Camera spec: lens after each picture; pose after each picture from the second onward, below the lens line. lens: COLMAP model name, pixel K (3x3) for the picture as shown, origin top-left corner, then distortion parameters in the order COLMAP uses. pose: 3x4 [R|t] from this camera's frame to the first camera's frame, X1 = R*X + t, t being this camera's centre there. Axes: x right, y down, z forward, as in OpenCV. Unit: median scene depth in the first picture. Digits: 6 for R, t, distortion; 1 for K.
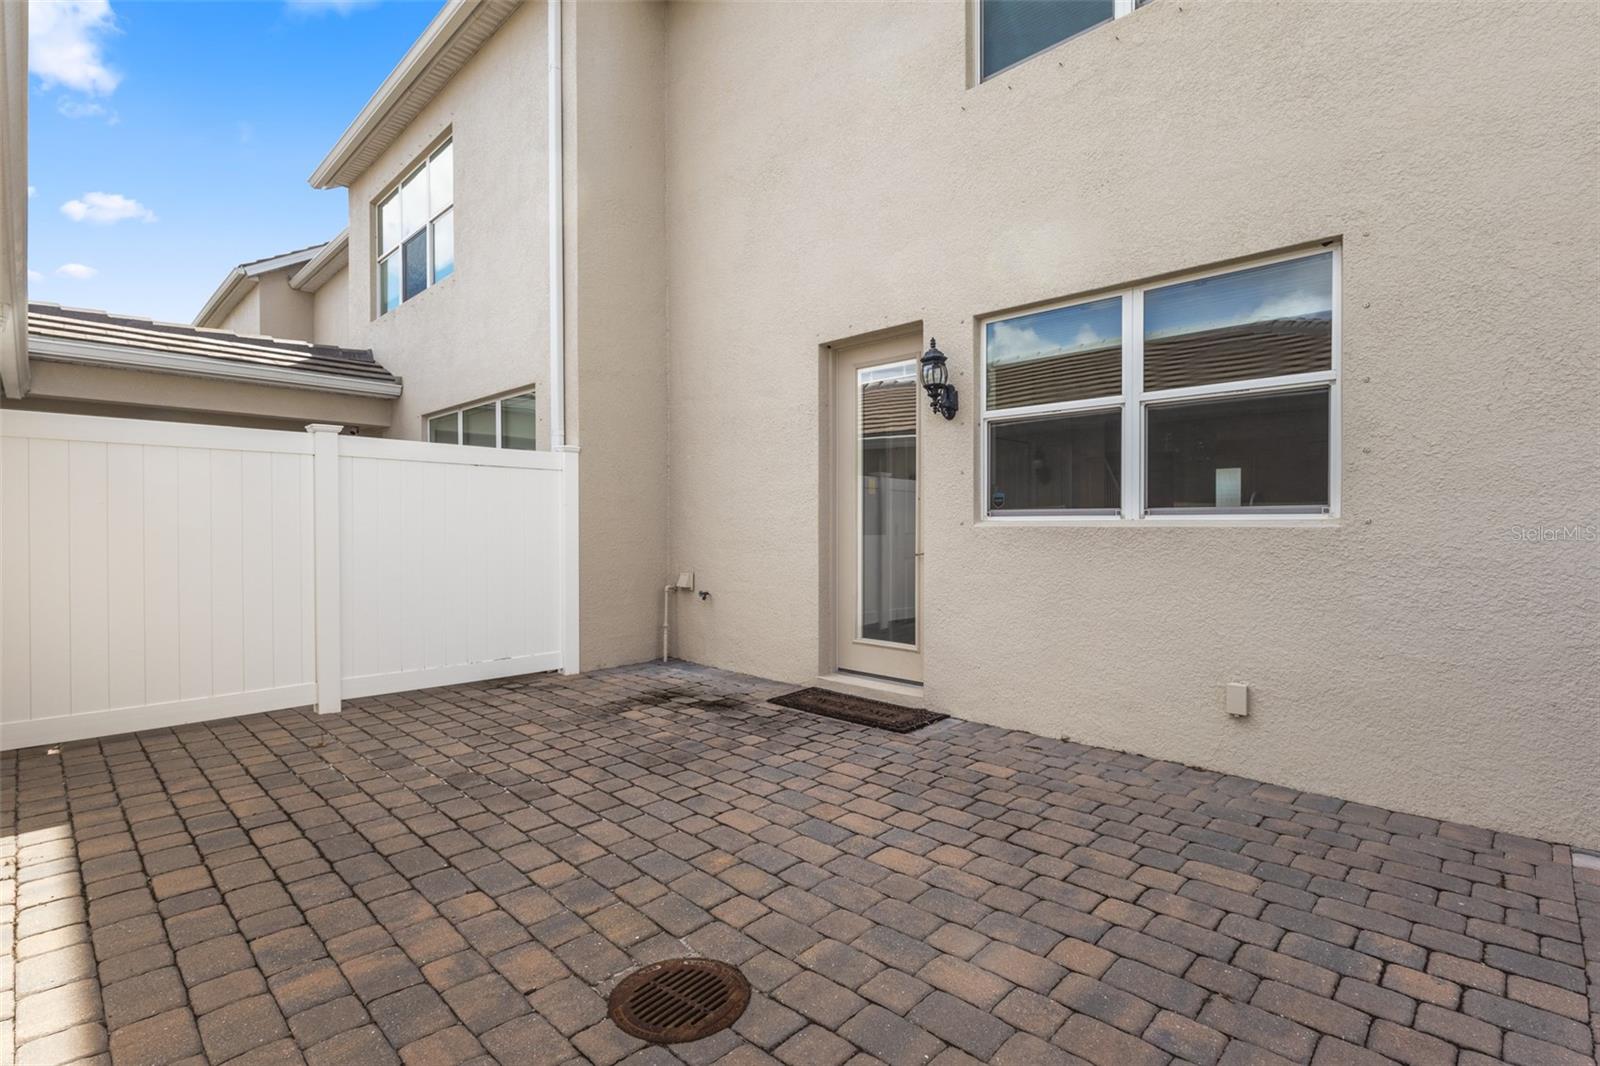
lens RADIAL K [[714.2, 0, 800.7], [0, 714.2, 531.0], [0, 0, 1]] dist [0.000129, 0.000050]
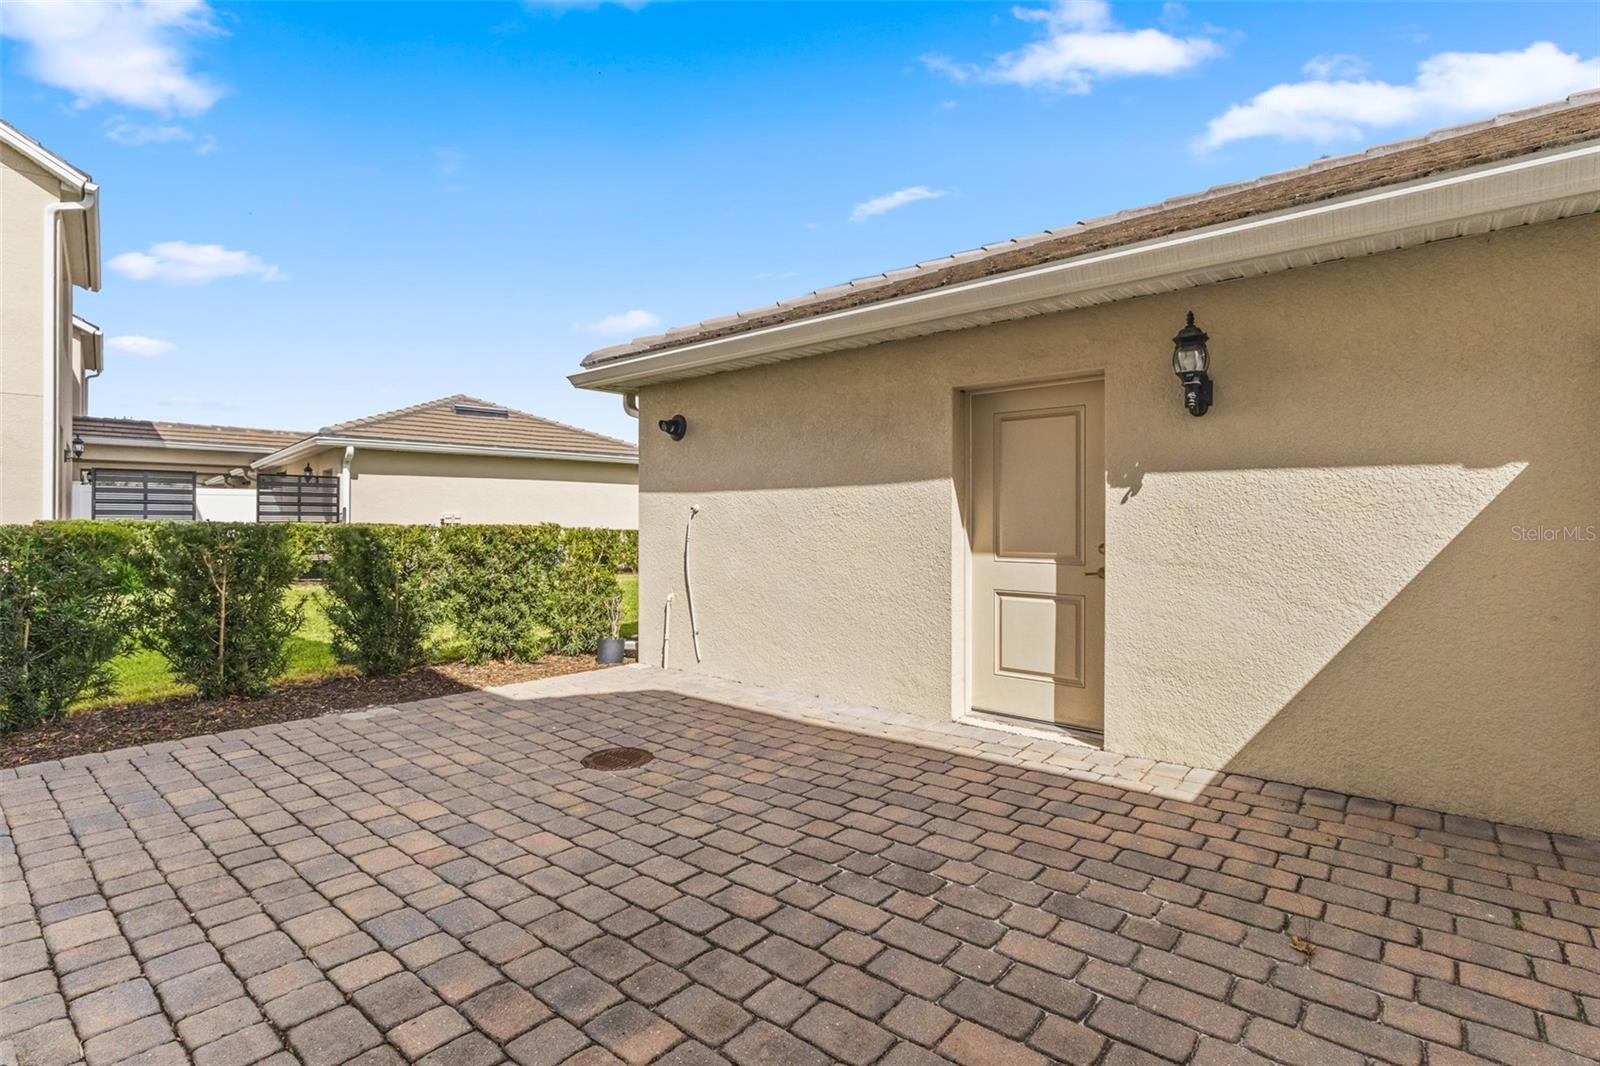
lens RADIAL K [[782.6, 0, 799.5], [0, 782.6, 527.8], [0, 0, 1]] dist [-0.000310, 0.000284]
pose [[-0.999097, -0.000198, -0.042482, -0.346792], [-0.000634, 0.999947, 0.010233, -0.010583], [0.042477, 0.010251, -0.999045, 1.903437]]
